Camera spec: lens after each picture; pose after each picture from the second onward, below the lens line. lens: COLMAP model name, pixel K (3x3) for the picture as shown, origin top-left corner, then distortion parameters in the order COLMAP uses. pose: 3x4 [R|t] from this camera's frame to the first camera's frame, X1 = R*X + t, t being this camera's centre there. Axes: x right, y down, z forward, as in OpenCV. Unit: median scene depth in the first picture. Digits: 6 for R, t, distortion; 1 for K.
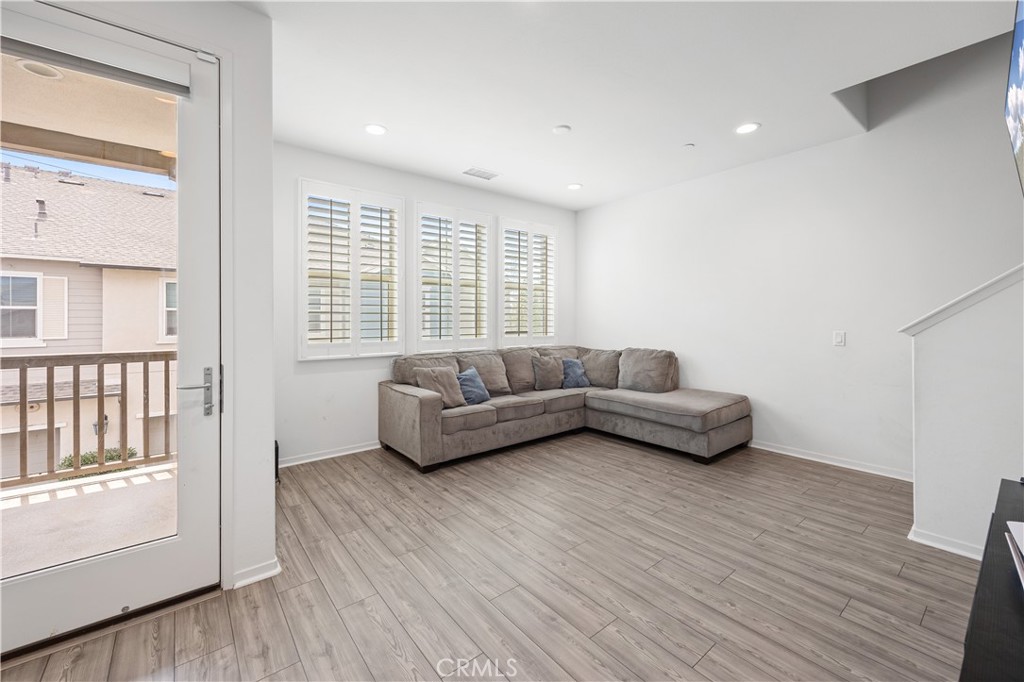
lens RADIAL K [[413.5, 0, 514.0], [0, 413.5, 309.6], [0, 0, 1]] dist [-0.002431, -0.000186]
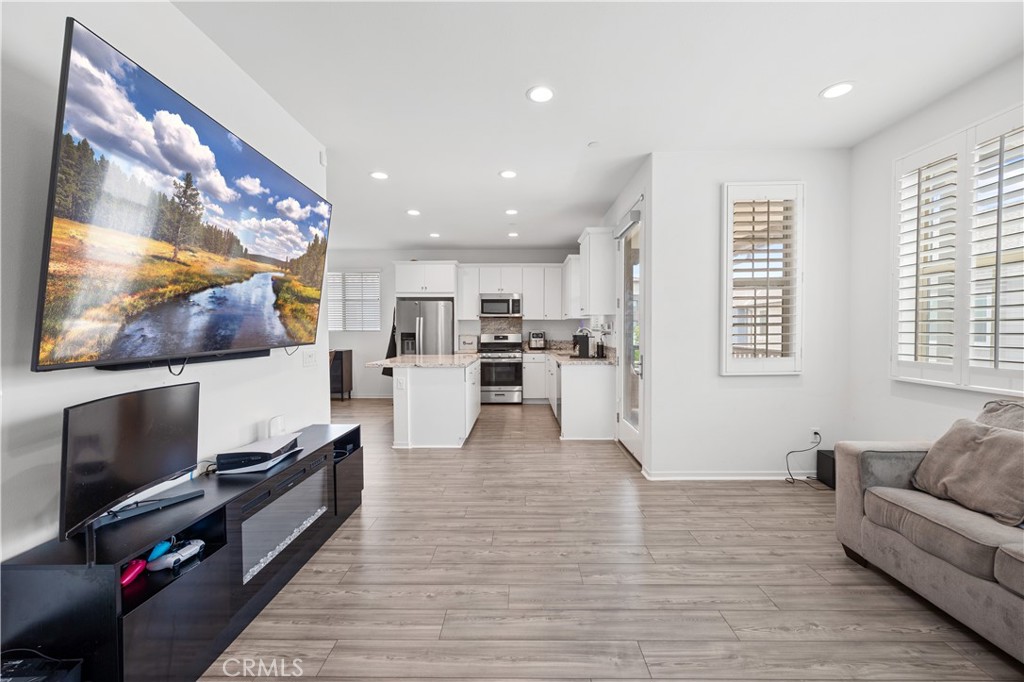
lens RADIAL K [[413.5, 0, 516.8], [0, 413.5, 336.9], [0, 0, 1]] dist [-0.002431, -0.000186]
pose [[-0.638094, 0.021797, -0.769650, 0.882407], [0.023993, 0.999677, 0.008420, 0.018656], [0.769584, -0.013094, -0.638411, 1.377238]]
